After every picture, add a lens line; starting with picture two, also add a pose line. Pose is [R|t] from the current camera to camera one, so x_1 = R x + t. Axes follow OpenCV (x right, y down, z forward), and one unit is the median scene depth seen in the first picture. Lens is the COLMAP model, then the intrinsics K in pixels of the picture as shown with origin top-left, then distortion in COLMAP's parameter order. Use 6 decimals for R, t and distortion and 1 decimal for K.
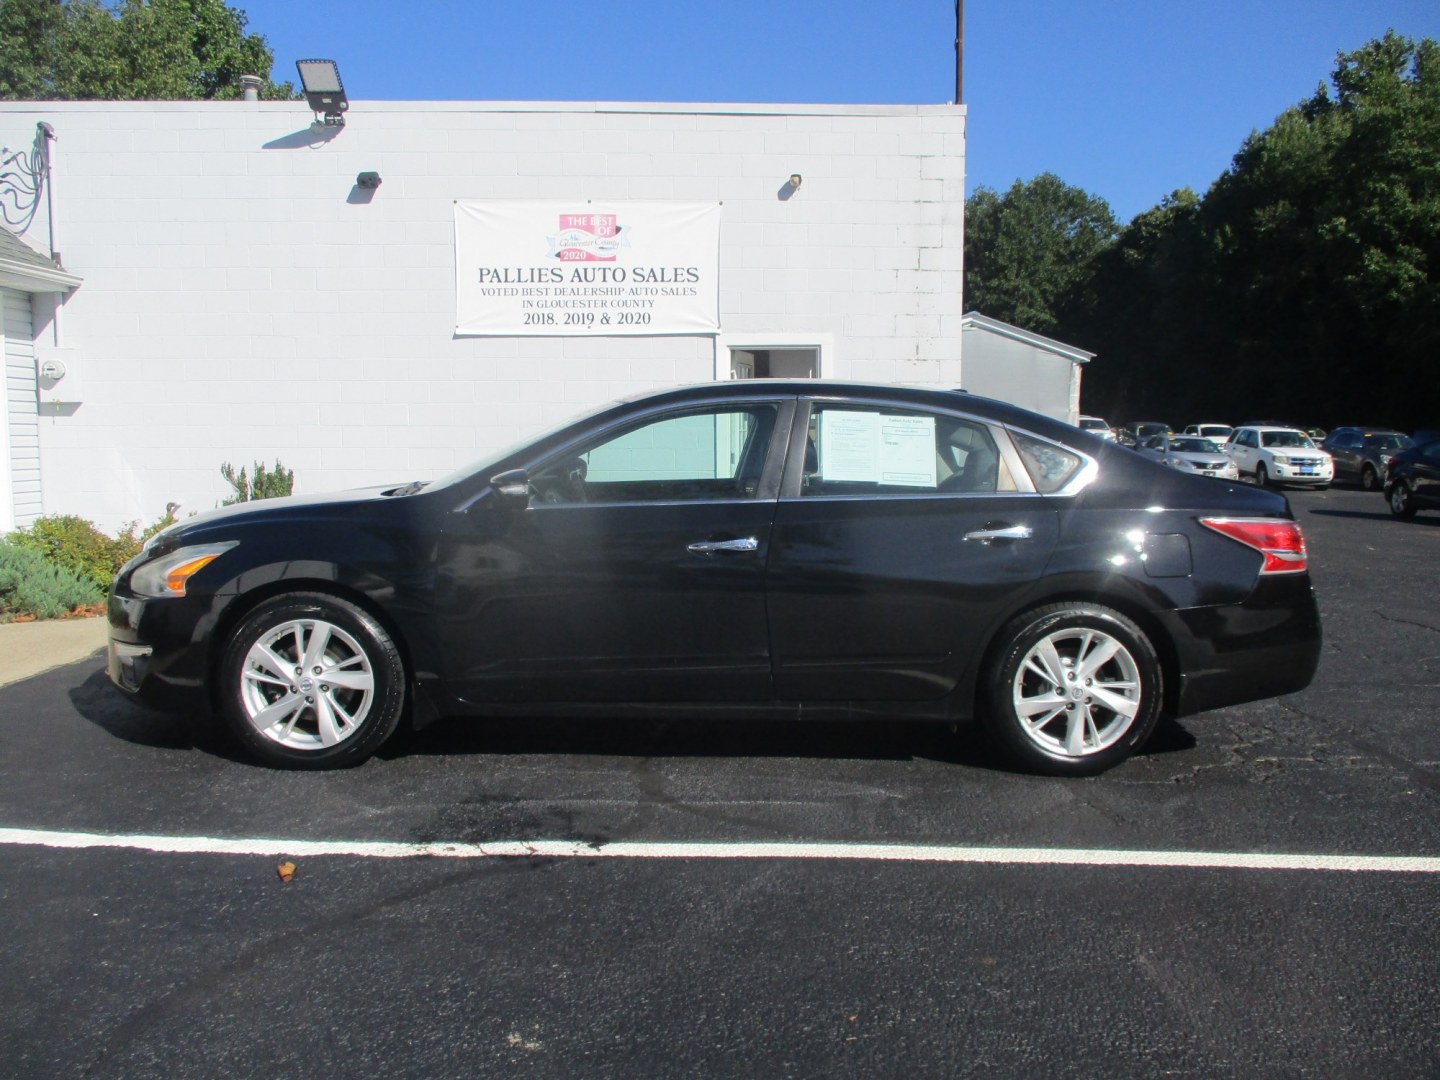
lens RADIAL K [[1197.5, 0, 720.0], [0, 1197.5, 540.0], [0, 0, 1]] dist [-0.031377, 0.013789]
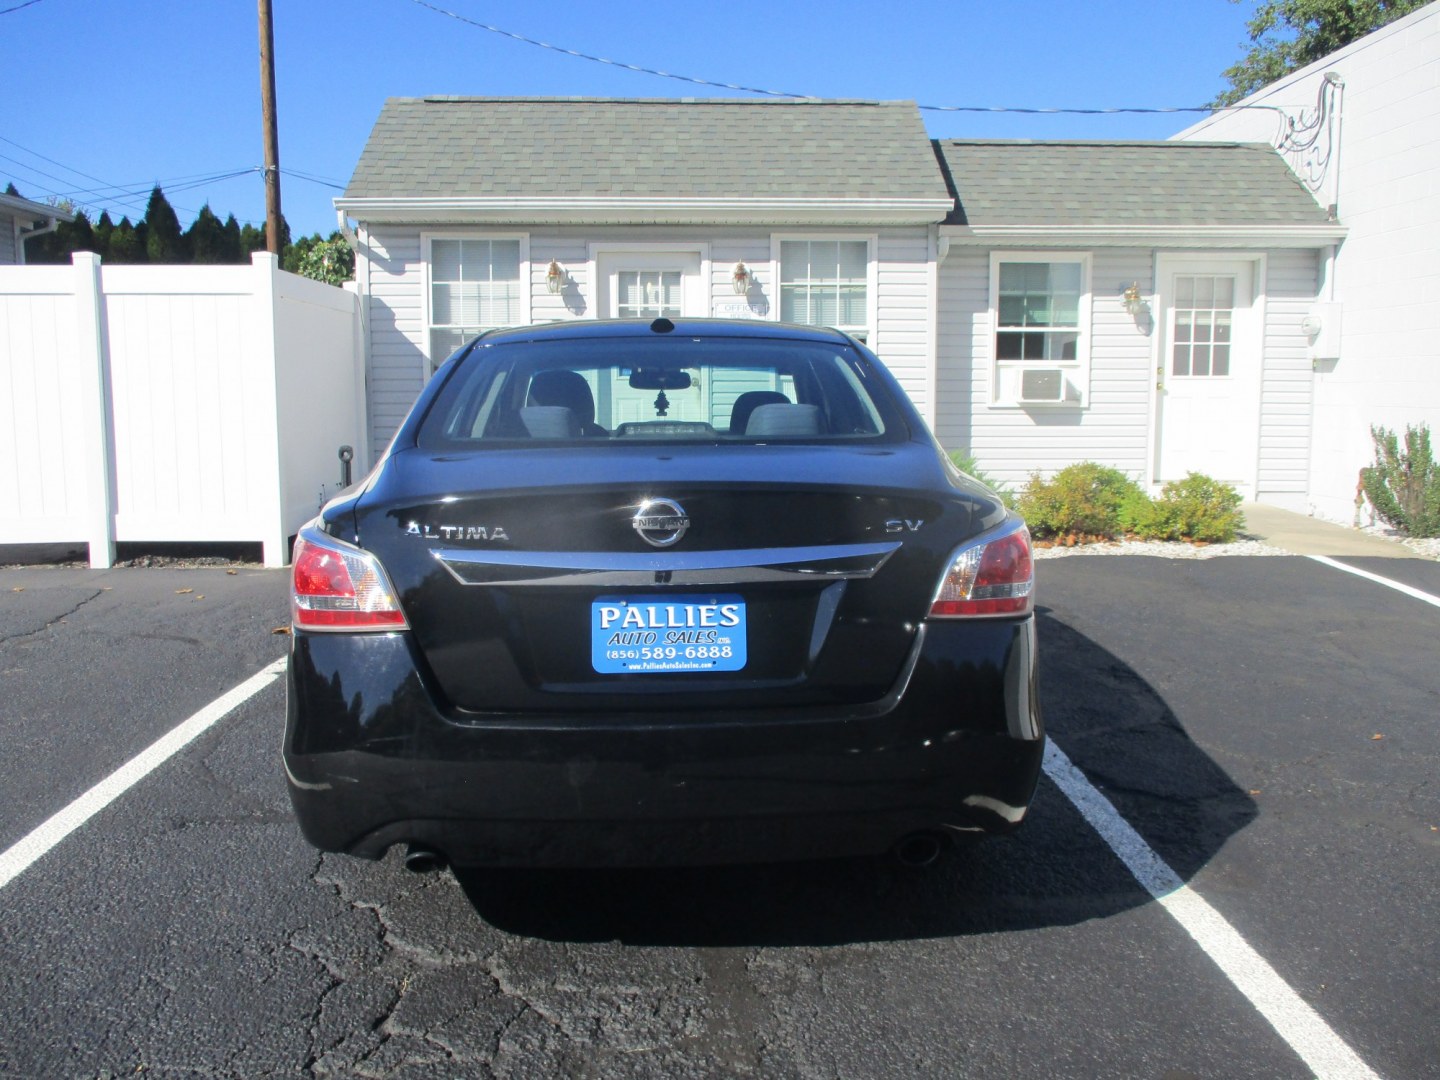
lens RADIAL K [[1197.5, 0, 720.0], [0, 1197.5, 540.0], [0, 0, 1]] dist [-0.031377, 0.013789]
pose [[0.015928, 0.124362, -0.992109, 0.430623], [-0.092780, 0.988138, 0.122375, -0.041514], [0.995559, 0.090099, 0.027278, 0.489084]]
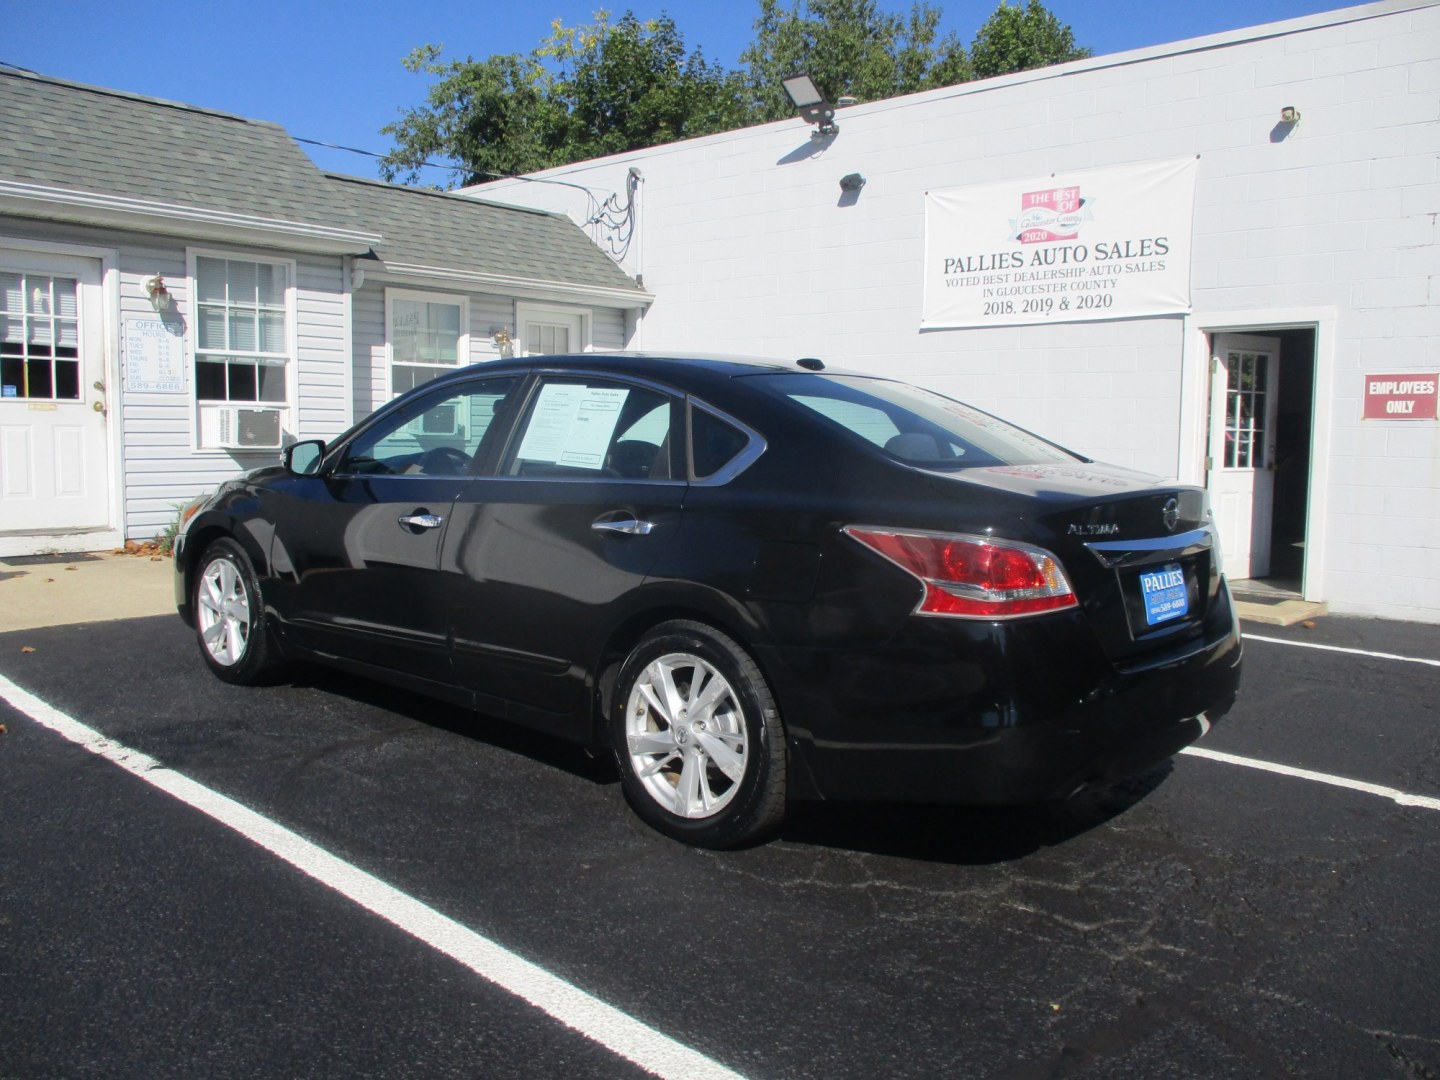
lens RADIAL K [[1197.5, 0, 720.0], [0, 1197.5, 540.0], [0, 0, 1]] dist [-0.031377, 0.013789]
pose [[0.728385, 0.072864, -0.681283, 0.341085], [-0.078498, 0.996656, 0.022669, -0.008295], [0.680656, 0.036968, 0.731669, 0.176144]]
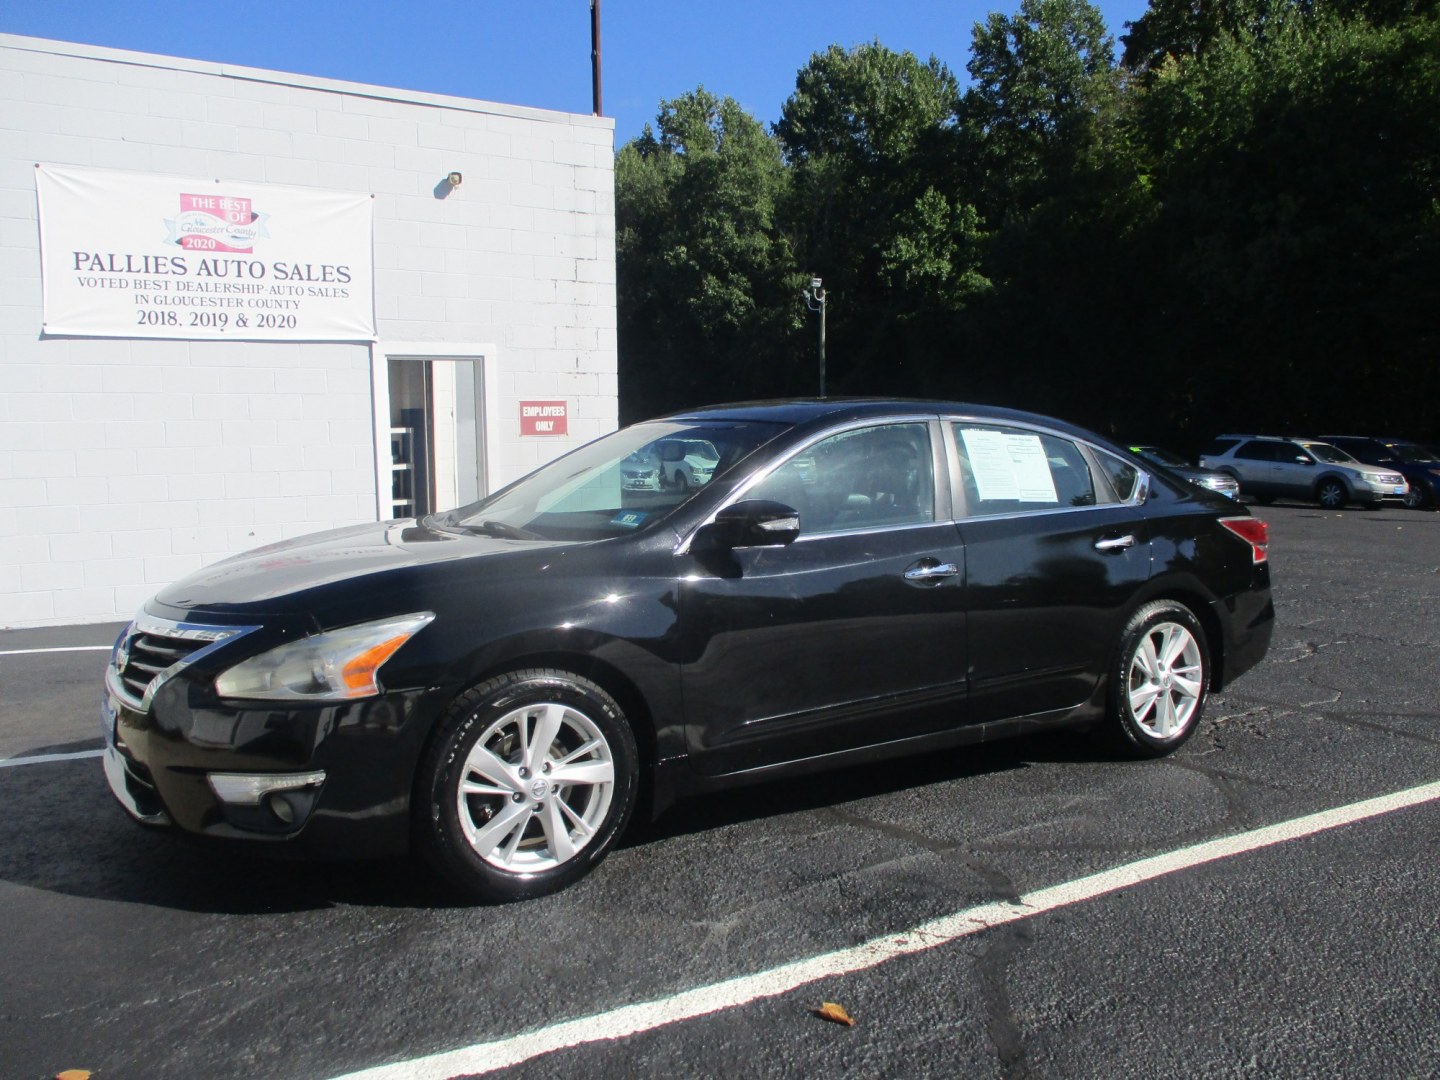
lens RADIAL K [[1197.5, 0, 720.0], [0, 1197.5, 540.0], [0, 0, 1]] dist [-0.031377, 0.013789]
pose [[0.854837, -0.058607, 0.515577, -0.252215], [0.062735, 0.997986, 0.009427, -0.016152], [-0.515090, 0.024286, 0.856792, 0.104647]]
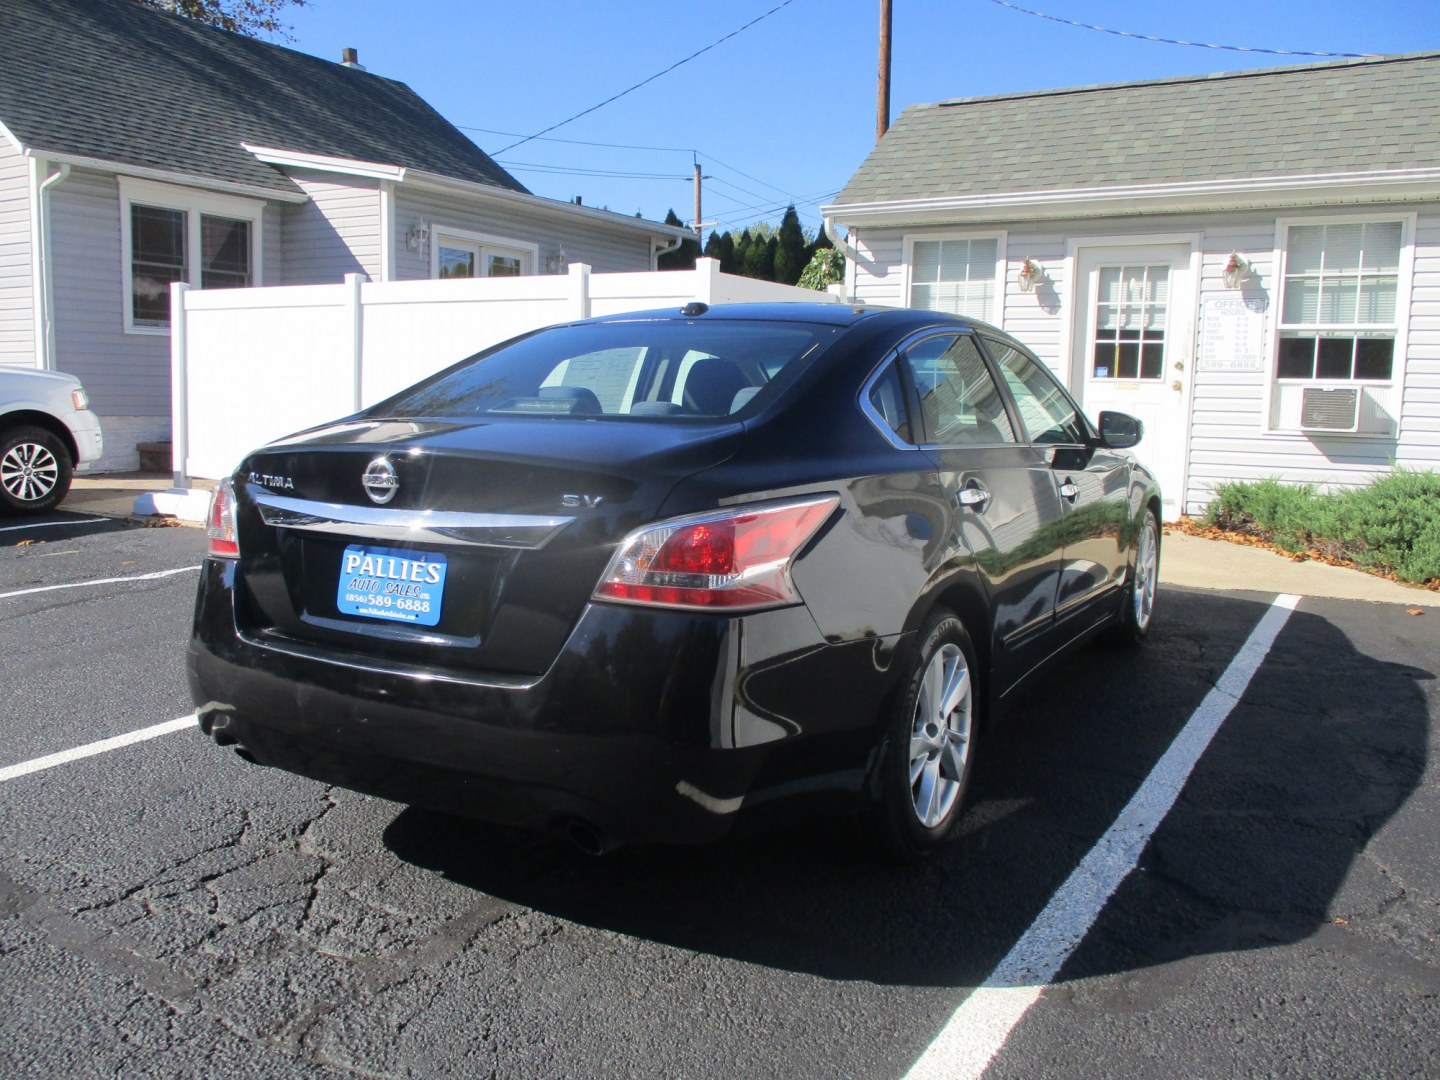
lens RADIAL K [[1197.5, 0, 720.0], [0, 1197.5, 540.0], [0, 0, 1]] dist [-0.031377, 0.013789]
pose [[-0.526077, 0.093426, -0.845289, 0.380323], [-0.101693, 0.979905, 0.171594, -0.053087], [0.844335, 0.176232, -0.506005, 0.663074]]
